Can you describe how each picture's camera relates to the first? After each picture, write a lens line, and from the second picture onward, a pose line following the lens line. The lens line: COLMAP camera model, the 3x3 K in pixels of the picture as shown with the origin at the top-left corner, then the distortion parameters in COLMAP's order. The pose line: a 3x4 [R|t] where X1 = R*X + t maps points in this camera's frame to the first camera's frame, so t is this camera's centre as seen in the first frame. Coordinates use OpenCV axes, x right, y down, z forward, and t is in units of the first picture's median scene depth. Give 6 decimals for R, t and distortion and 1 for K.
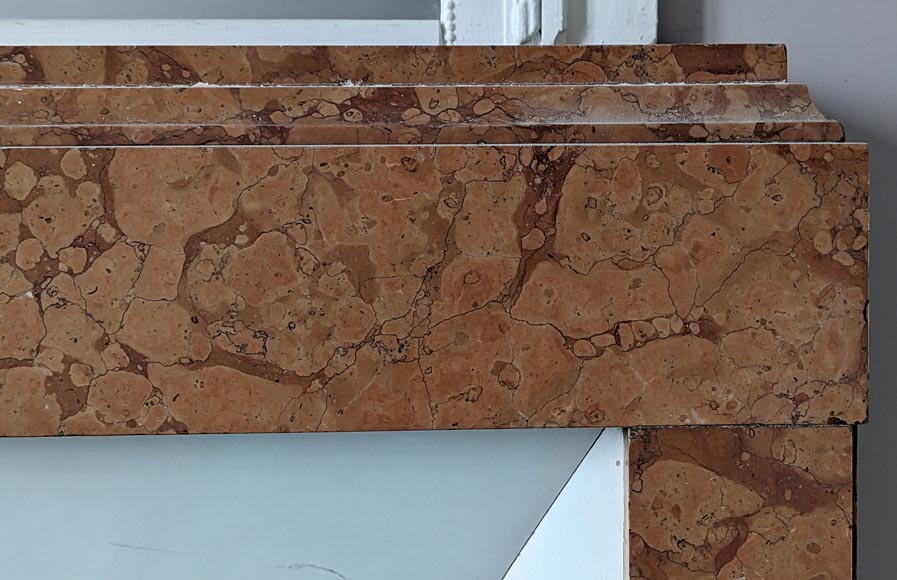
lens RADIAL K [[1309.8, 0, 448.7], [0, 1309.8, 287.8], [0, 0, 1]] dist [0.091723, 0.000000]
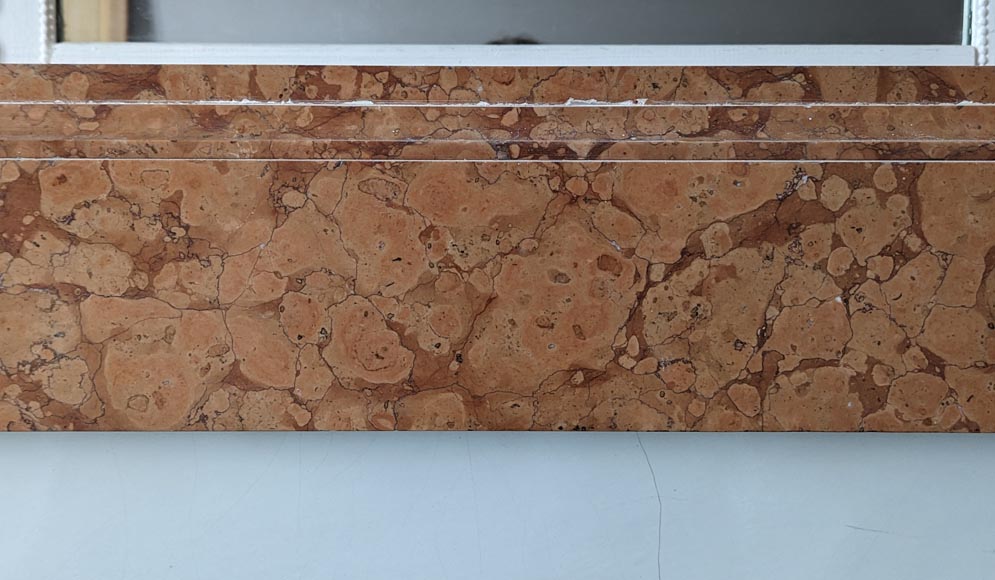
lens RADIAL K [[1046.3, 0, 498.3], [0, 1046.3, 290.8], [0, 0, 1]] dist [0.020974, 0.000000]
pose [[0.999775, 0.016303, -0.013583, -0.578972], [-0.015929, 0.999503, 0.027207, -0.020552], [0.014019, -0.026985, 0.999538, 0.148650]]
